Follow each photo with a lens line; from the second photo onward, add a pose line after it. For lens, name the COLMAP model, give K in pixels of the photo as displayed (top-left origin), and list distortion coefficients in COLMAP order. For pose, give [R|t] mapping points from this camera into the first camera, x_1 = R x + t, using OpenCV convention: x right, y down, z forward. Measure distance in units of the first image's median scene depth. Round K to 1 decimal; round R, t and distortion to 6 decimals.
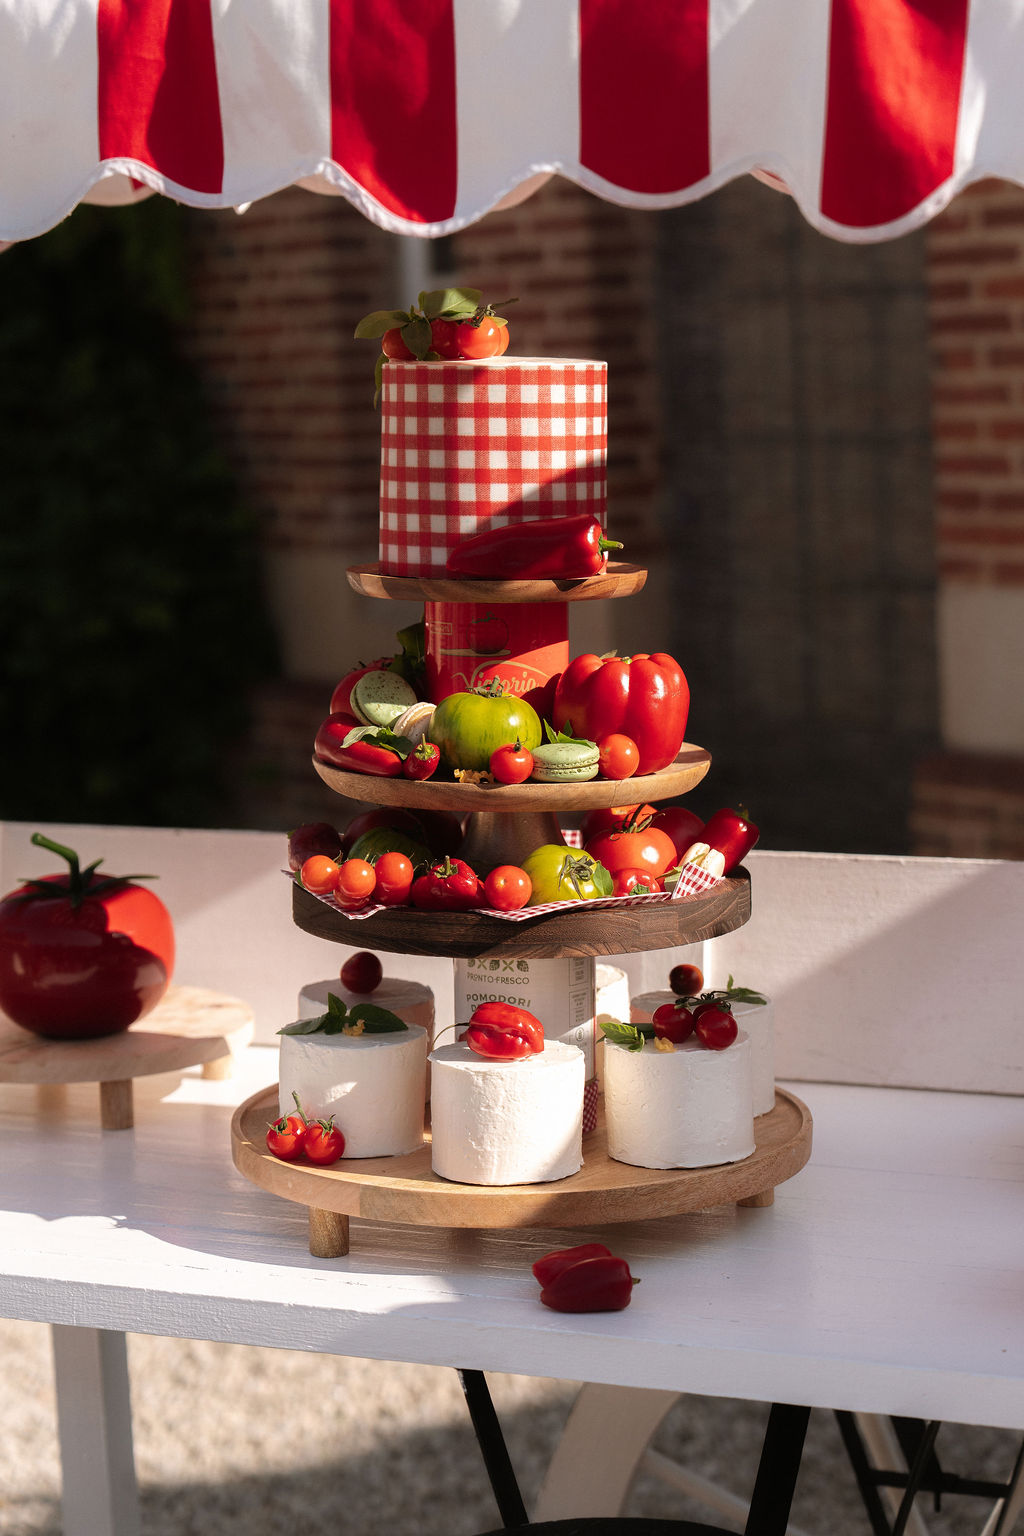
lens RADIAL K [[2996.1, 0, 512.0], [0, 2996.1, 768.0], [0, 0, 1]] dist [-0.006522, -0.179204]
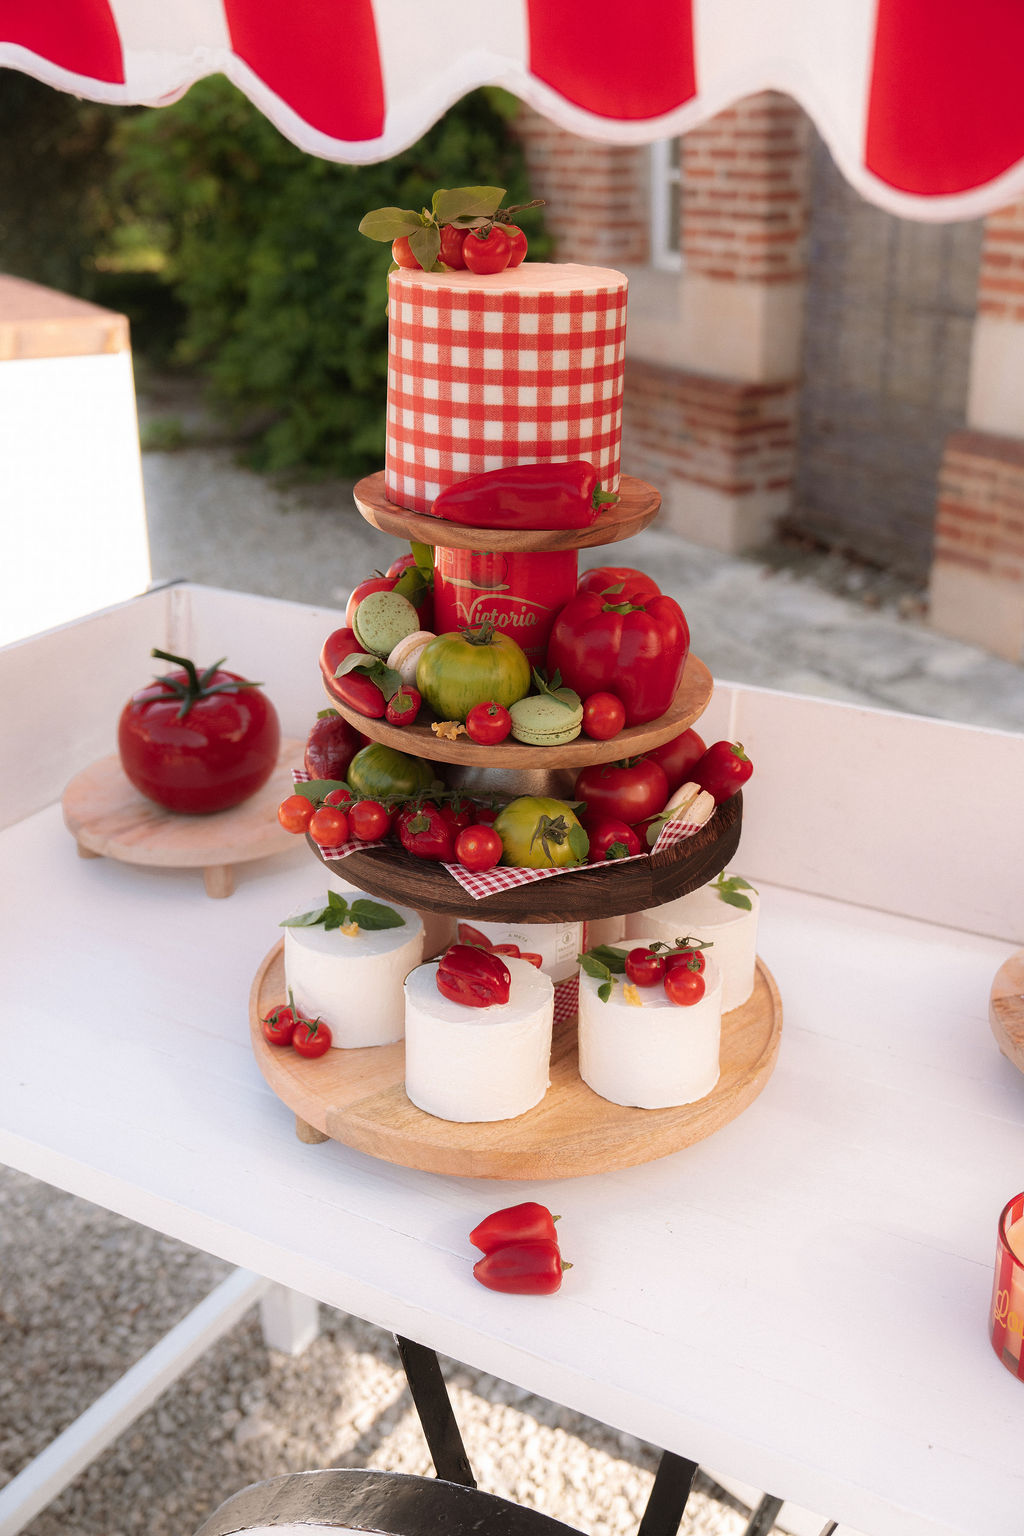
lens RADIAL K [[1551.9, 0, 512.0], [0, 1551.9, 768.0], [0, 0, 1]] dist [0.011350, 0.010818]
pose [[0.989937, 0.077059, -0.118684, 0.066160], [-0.043843, 0.964472, 0.260522, -0.115347], [0.134543, -0.252697, 0.958145, 0.502384]]
